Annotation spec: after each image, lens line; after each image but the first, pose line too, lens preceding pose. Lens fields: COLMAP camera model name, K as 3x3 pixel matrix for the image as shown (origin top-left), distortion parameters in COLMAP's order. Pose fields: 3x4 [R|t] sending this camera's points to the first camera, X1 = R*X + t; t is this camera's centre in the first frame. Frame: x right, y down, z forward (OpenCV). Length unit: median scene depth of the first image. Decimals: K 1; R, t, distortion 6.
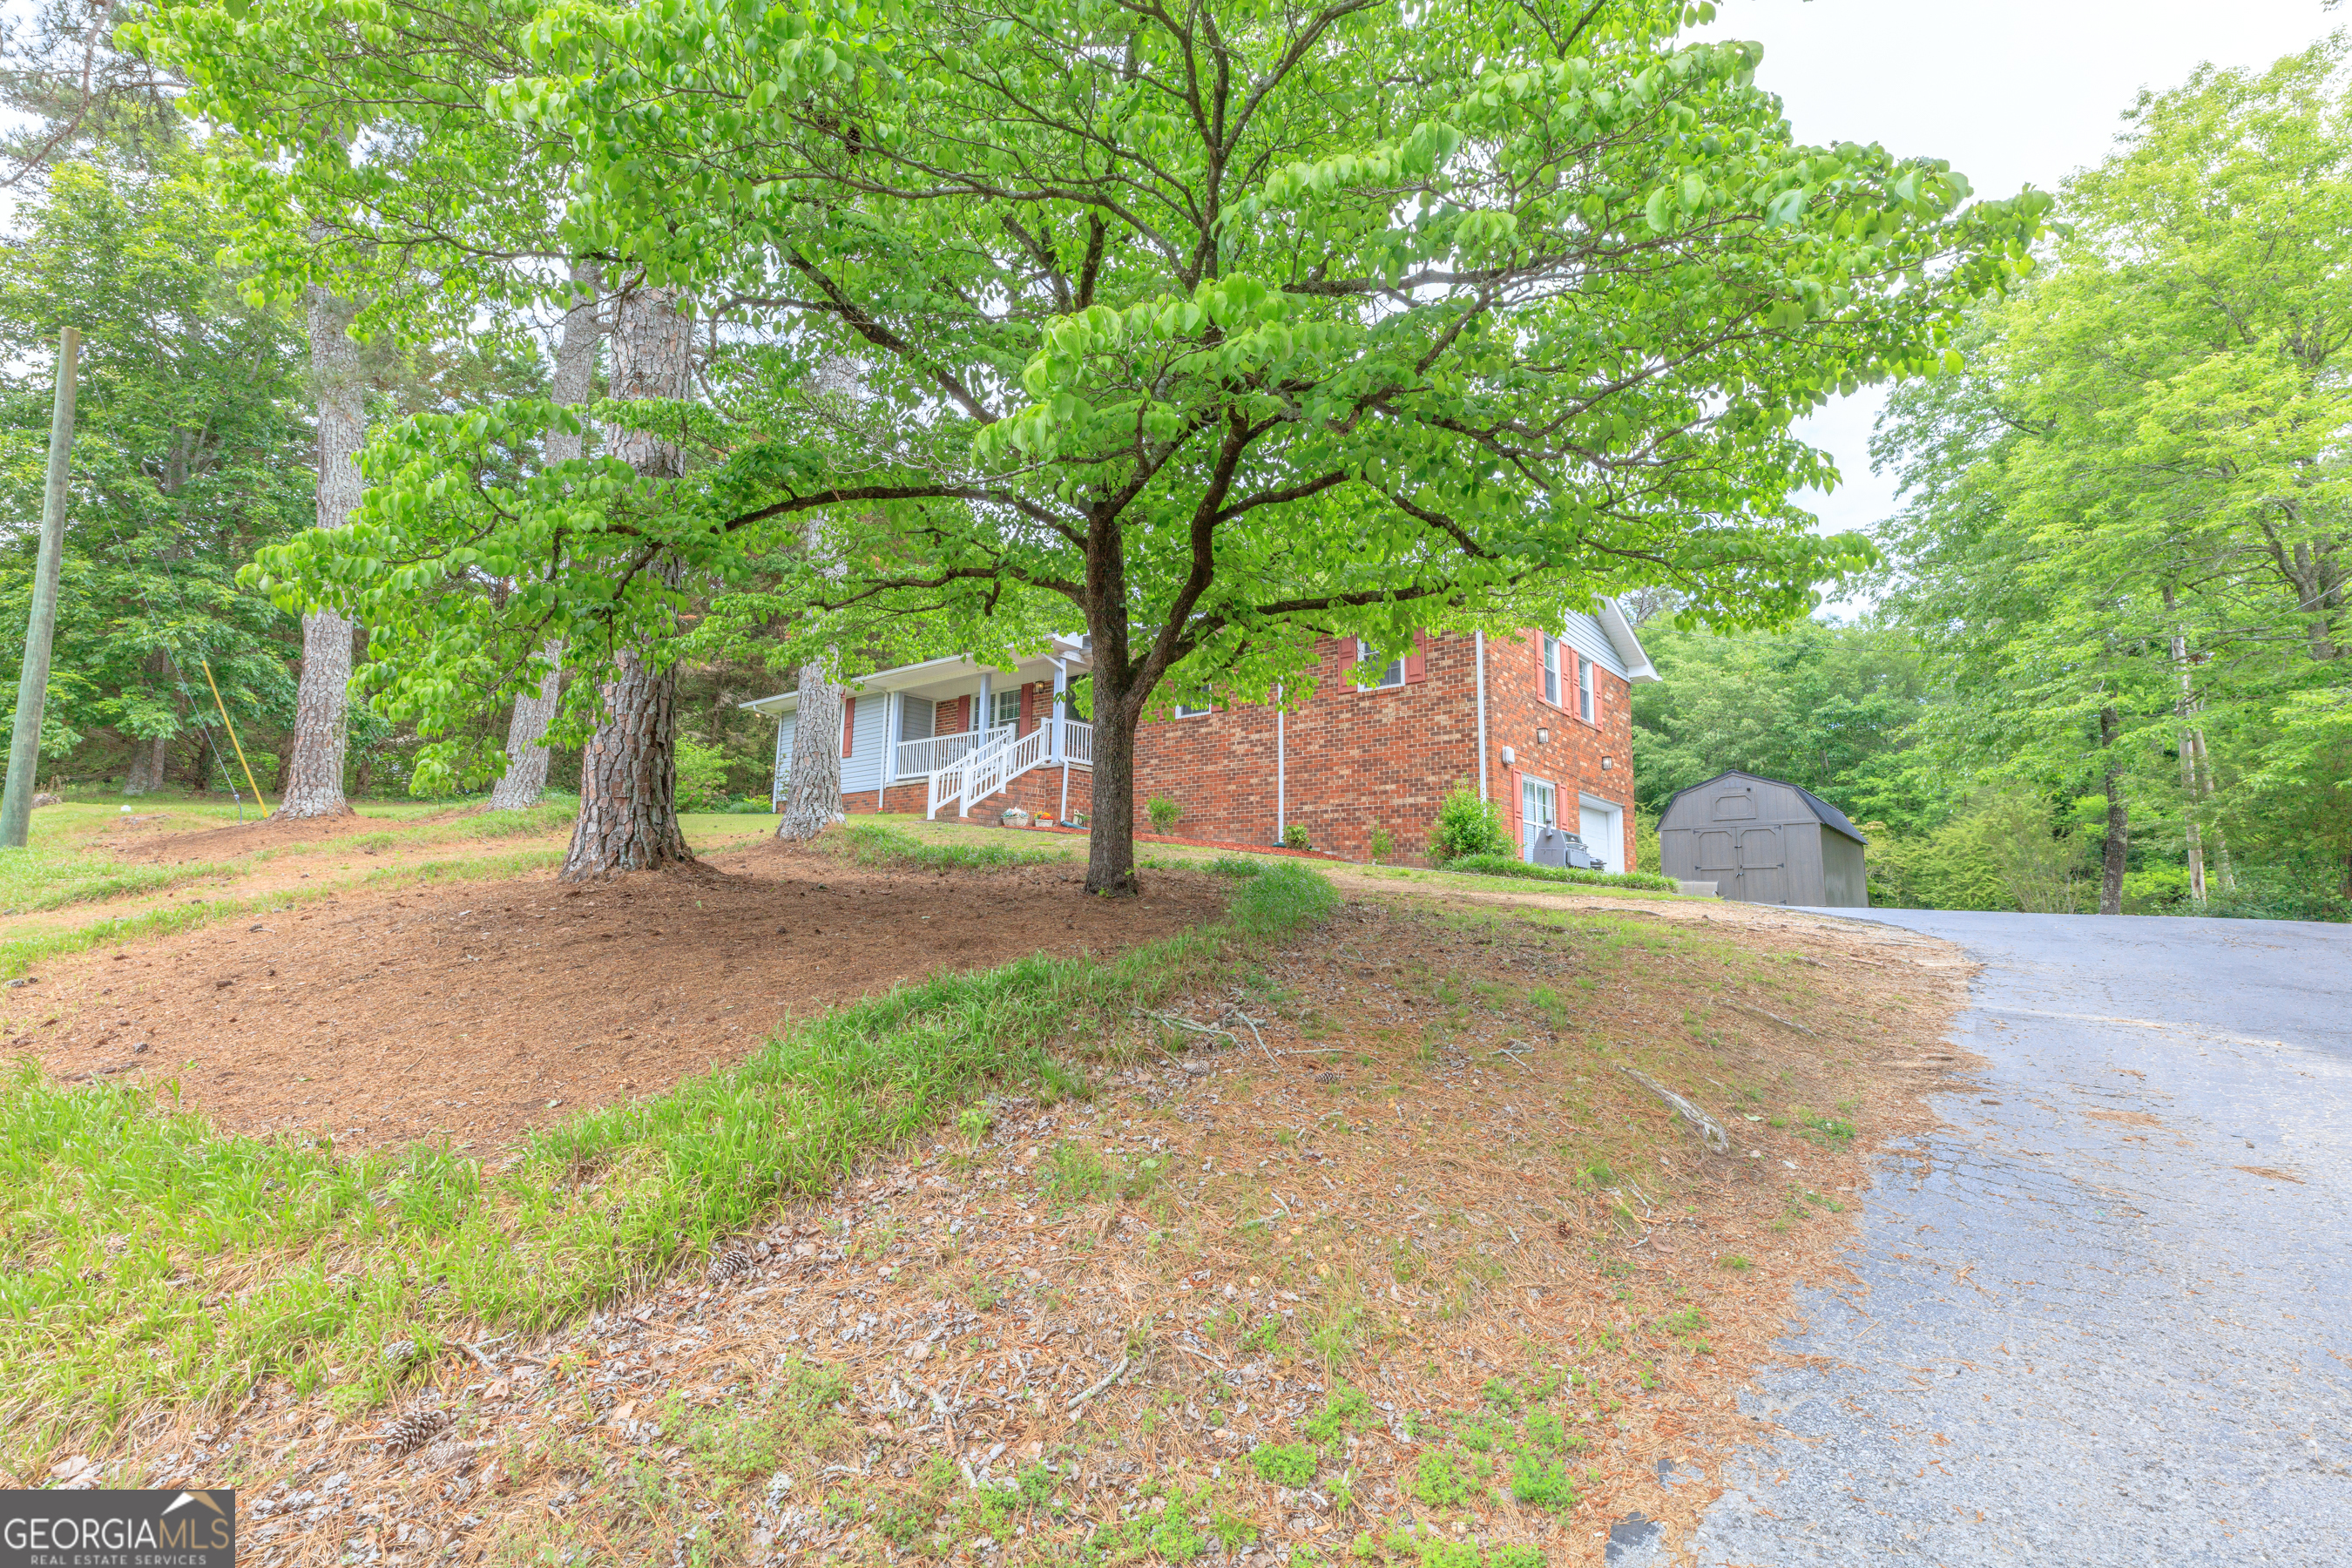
lens RADIAL K [[1048.1, 0, 1188.1], [0, 1048.1, 774.1], [0, 0, 1]] dist [0.010333, -0.000058]
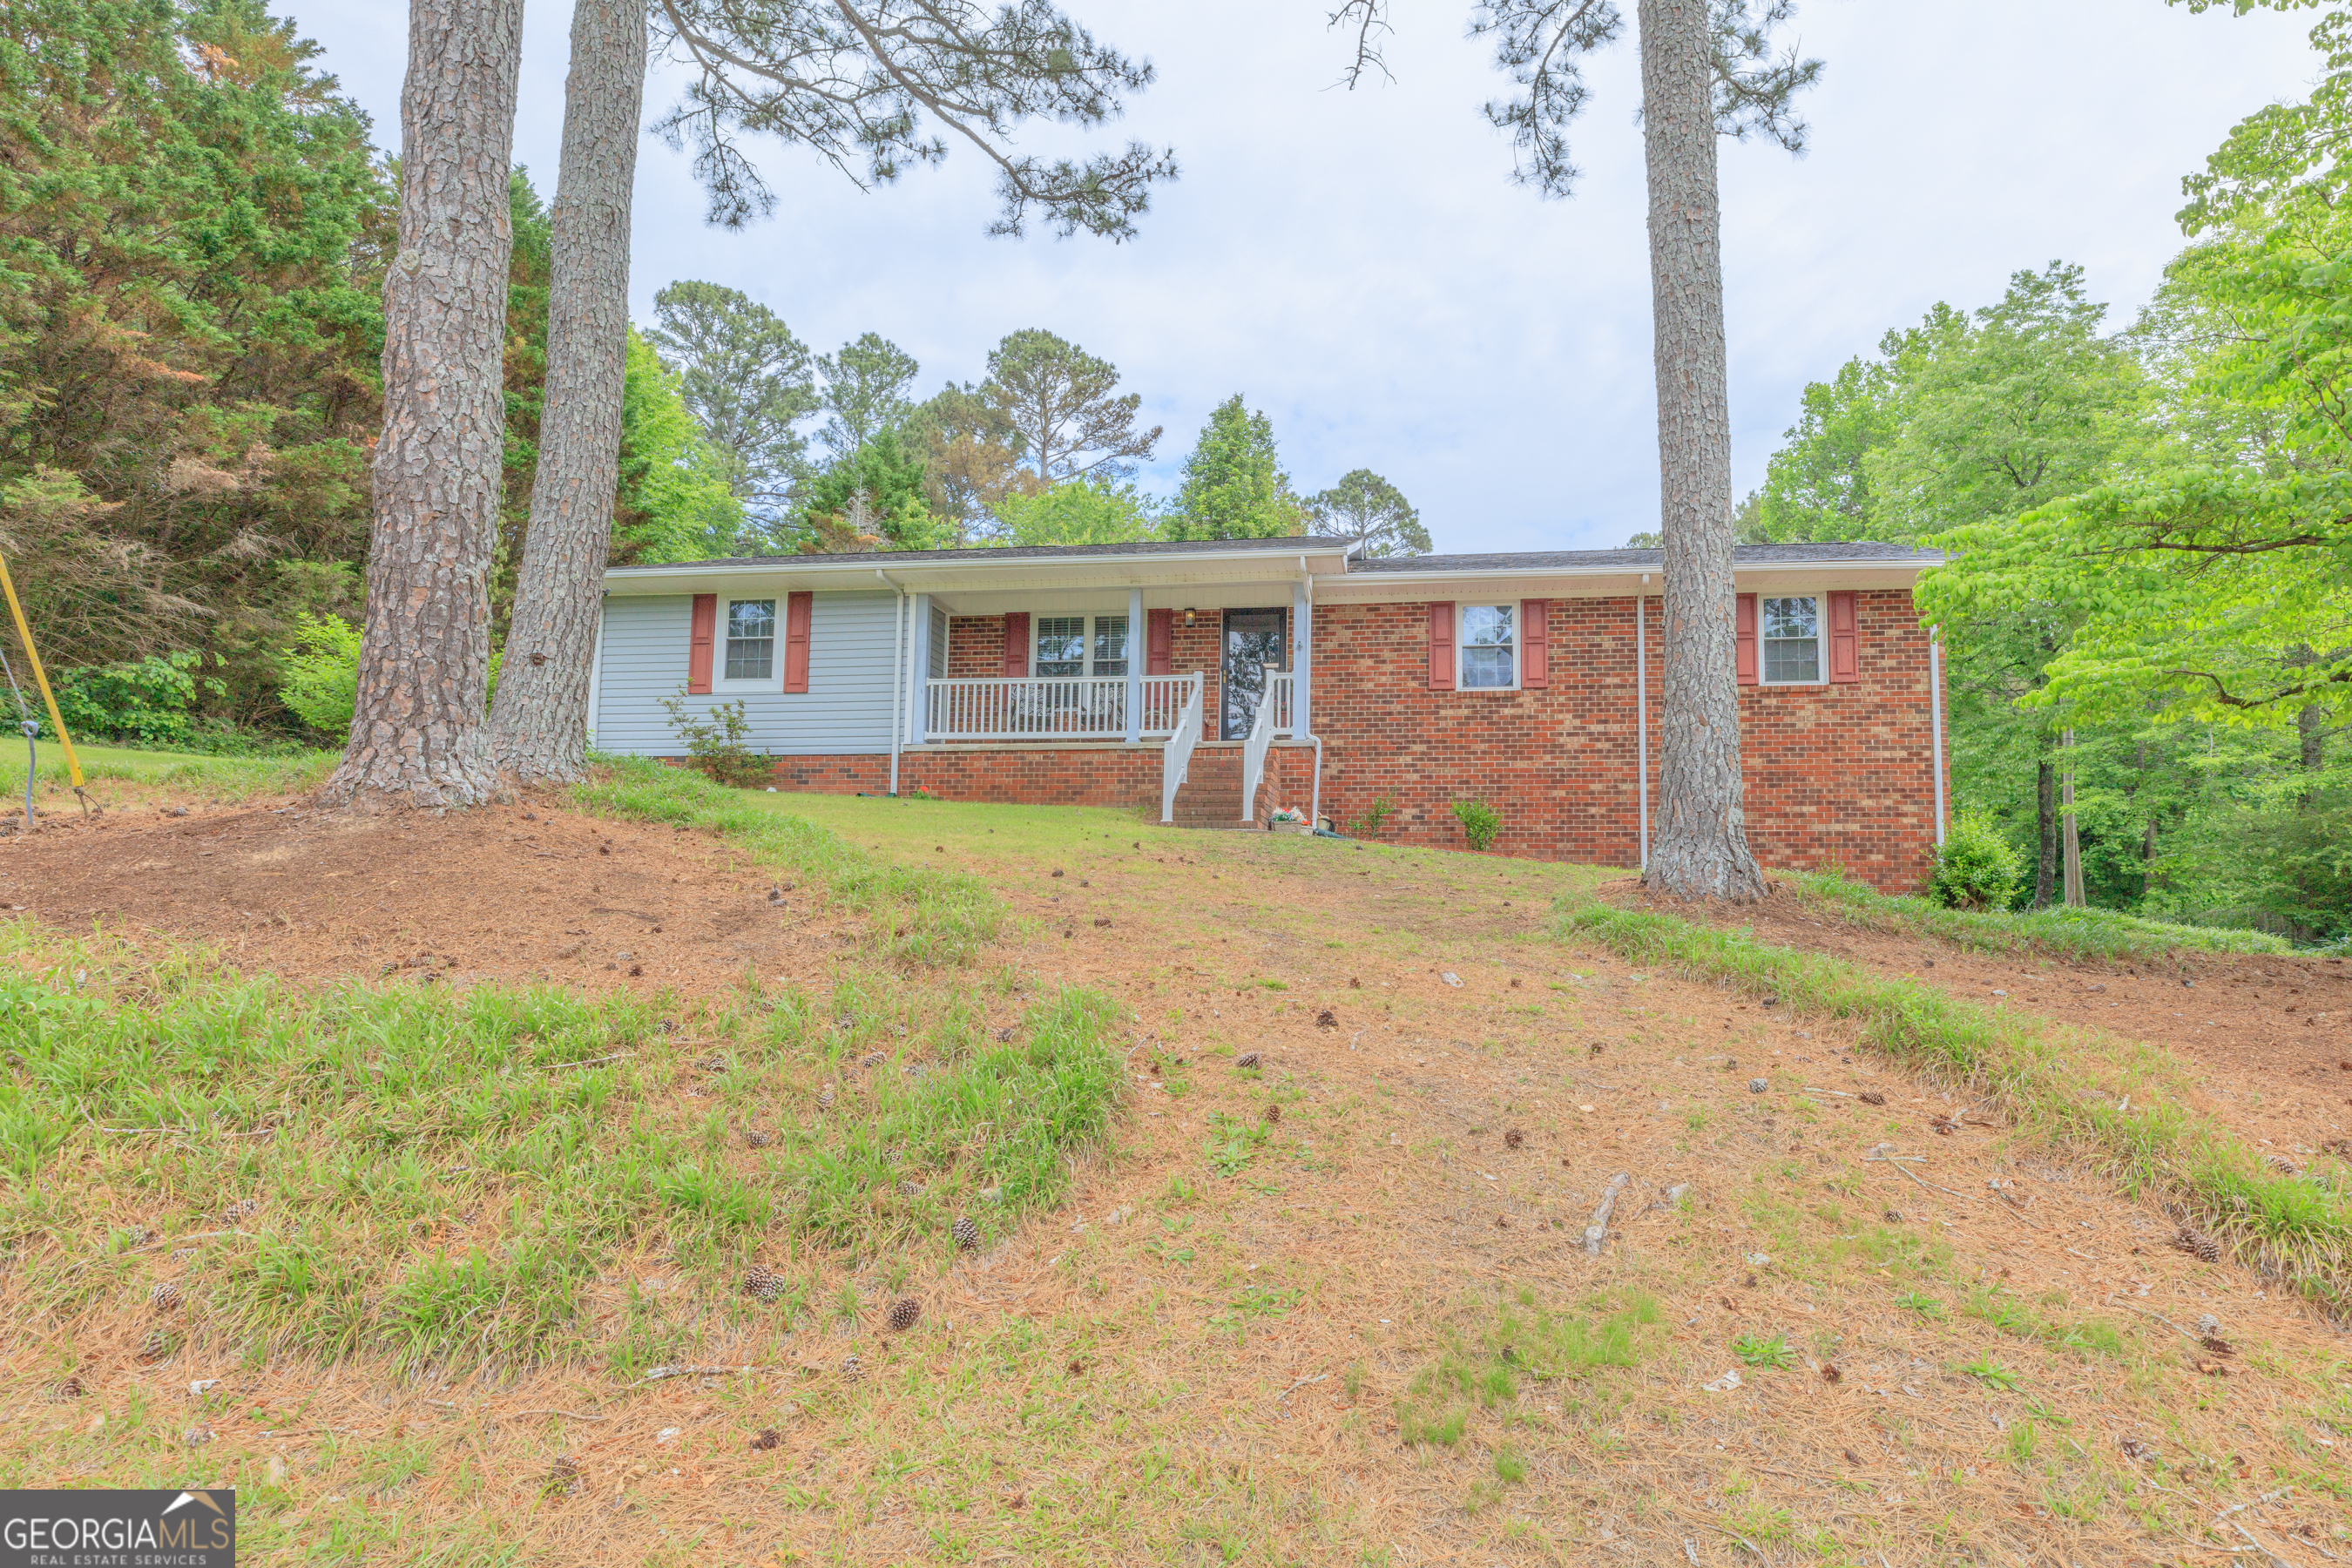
lens RADIAL K [[1244.0, 0, 1226.9], [0, 1244.0, 821.1], [0, 0, 1]] dist [-0.003234, 0.000471]
pose [[0.865075, 0.034700, 0.500441, -0.606602], [-0.070280, 0.996149, 0.052416, 0.002599], [-0.496695, -0.080515, 0.864183, 0.354006]]
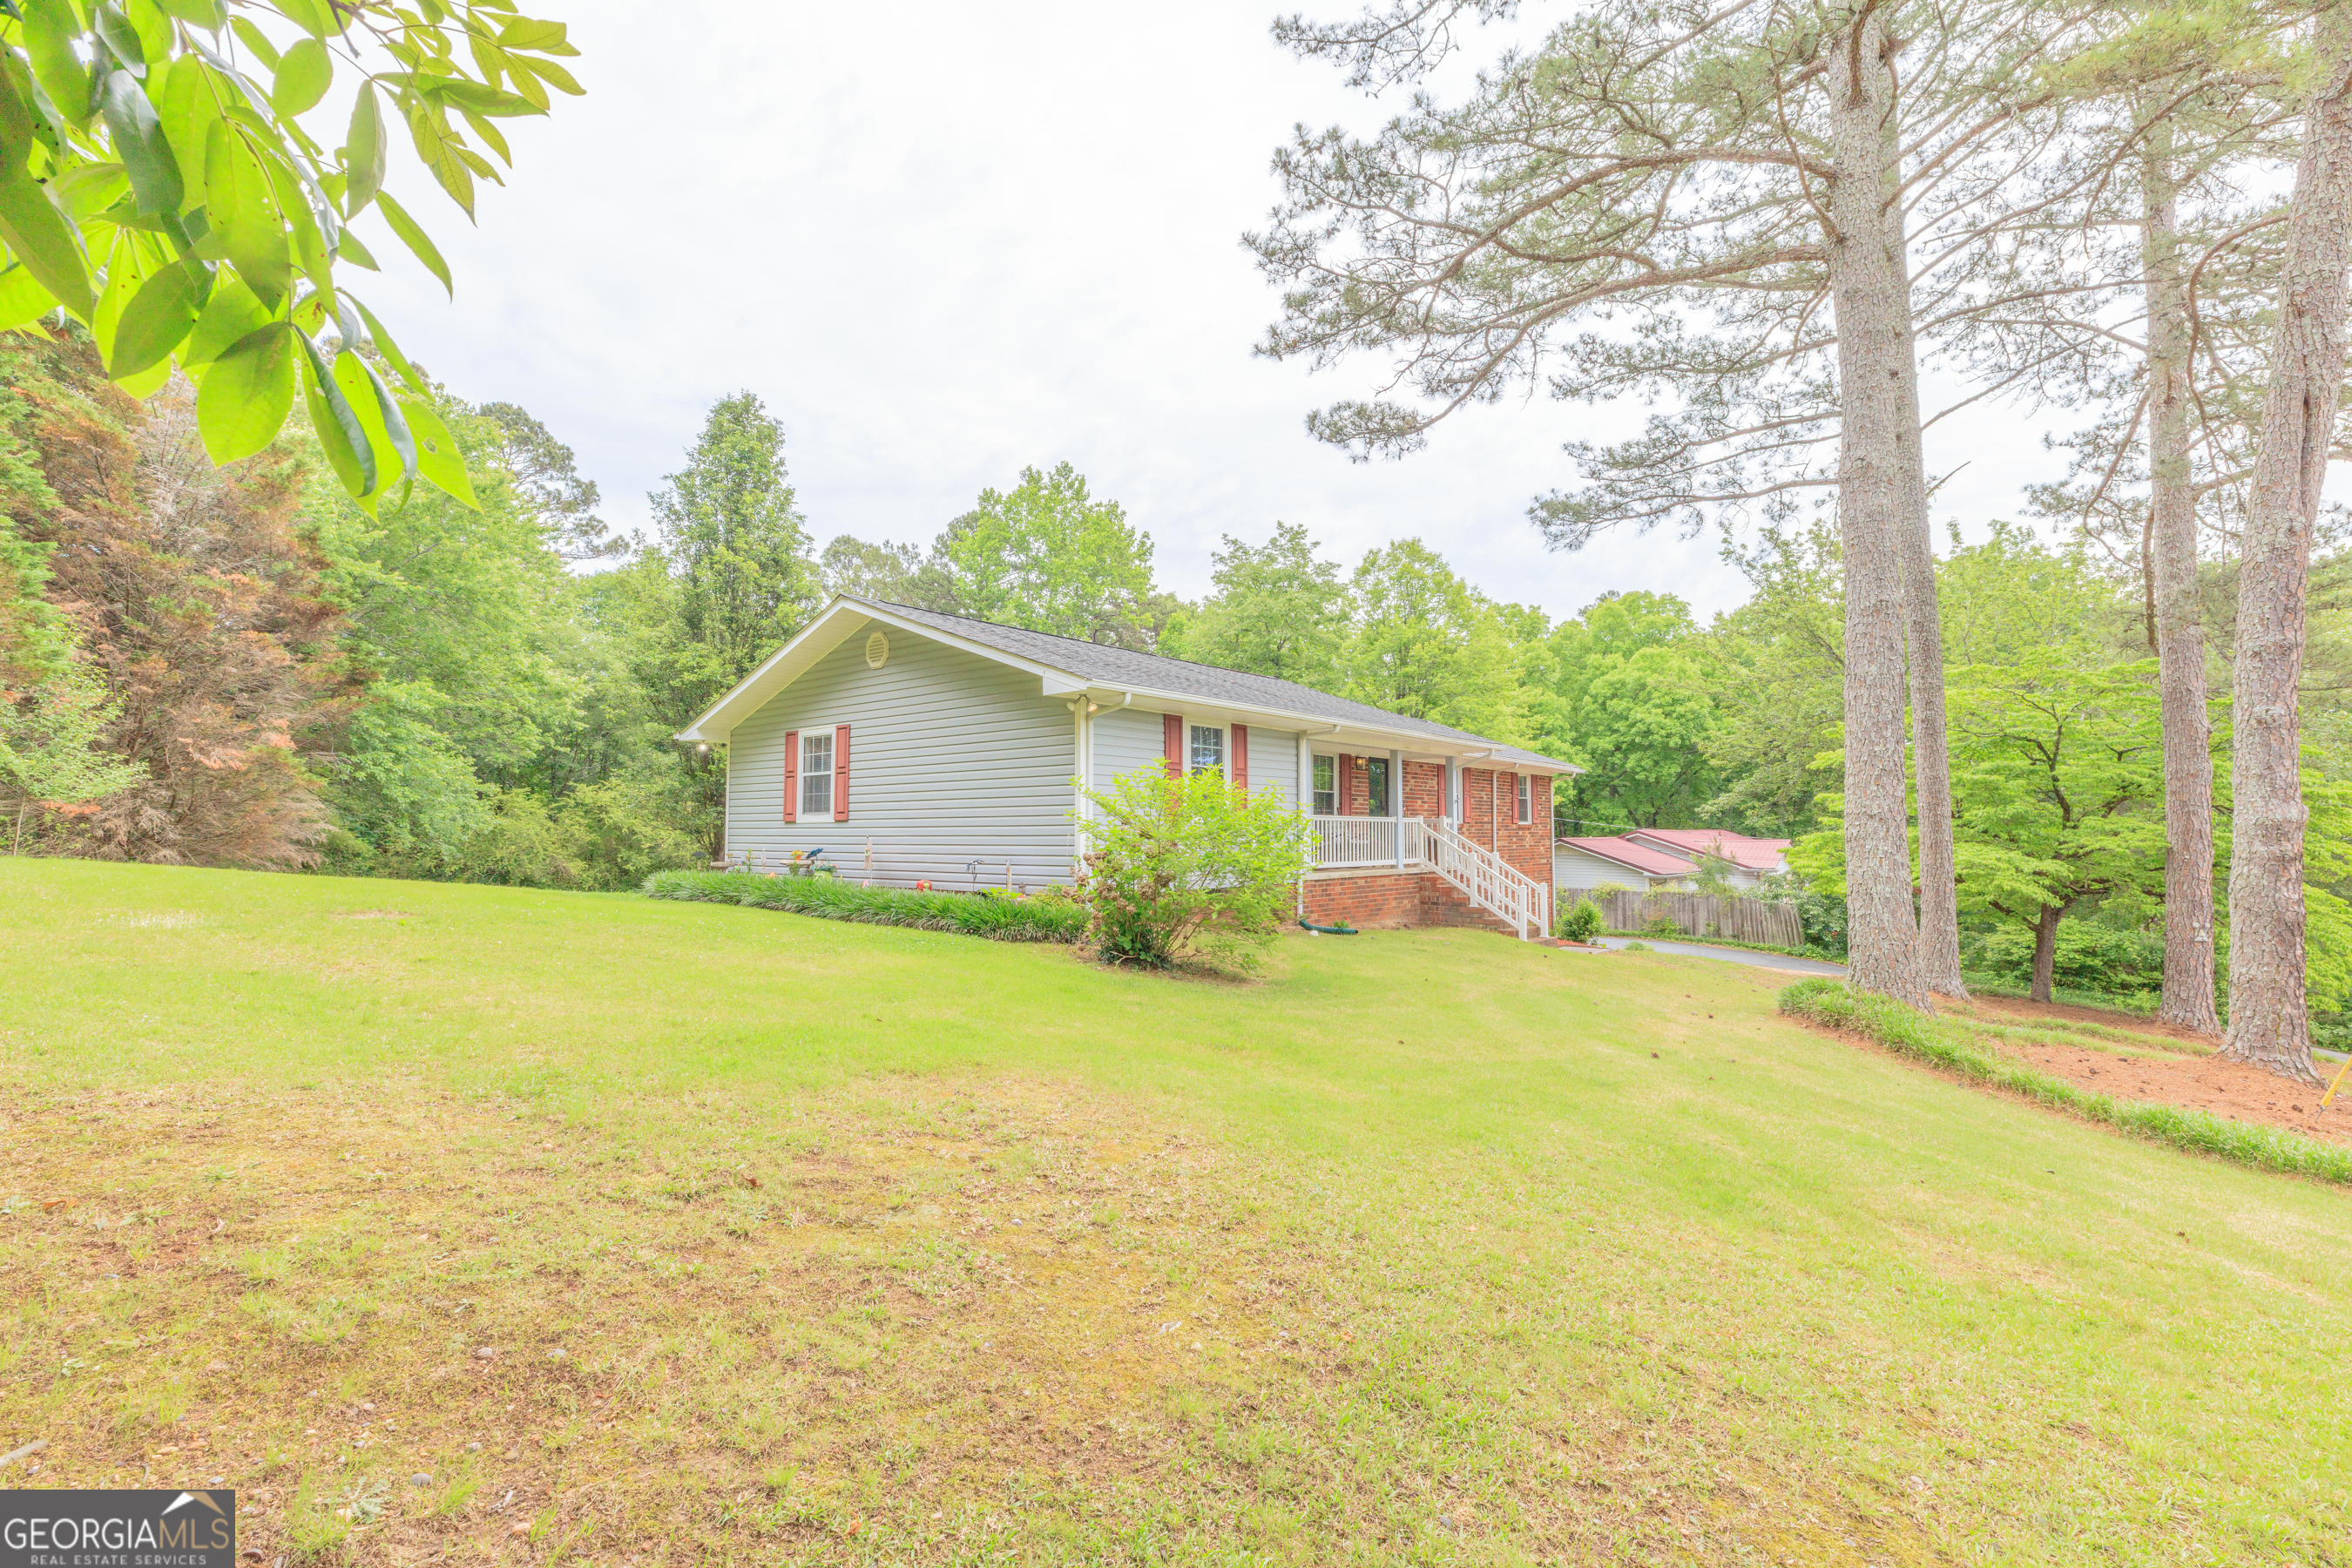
lens RADIAL K [[1051.9, 0, 1172.6], [0, 1051.9, 771.0], [0, 0, 1]] dist [0.000604, 0.000074]
pose [[0.023250, 0.045315, 0.998702, -1.214241], [-0.140253, 0.989241, -0.041621, -0.021501], [-0.989843, -0.139103, 0.029355, 1.340173]]
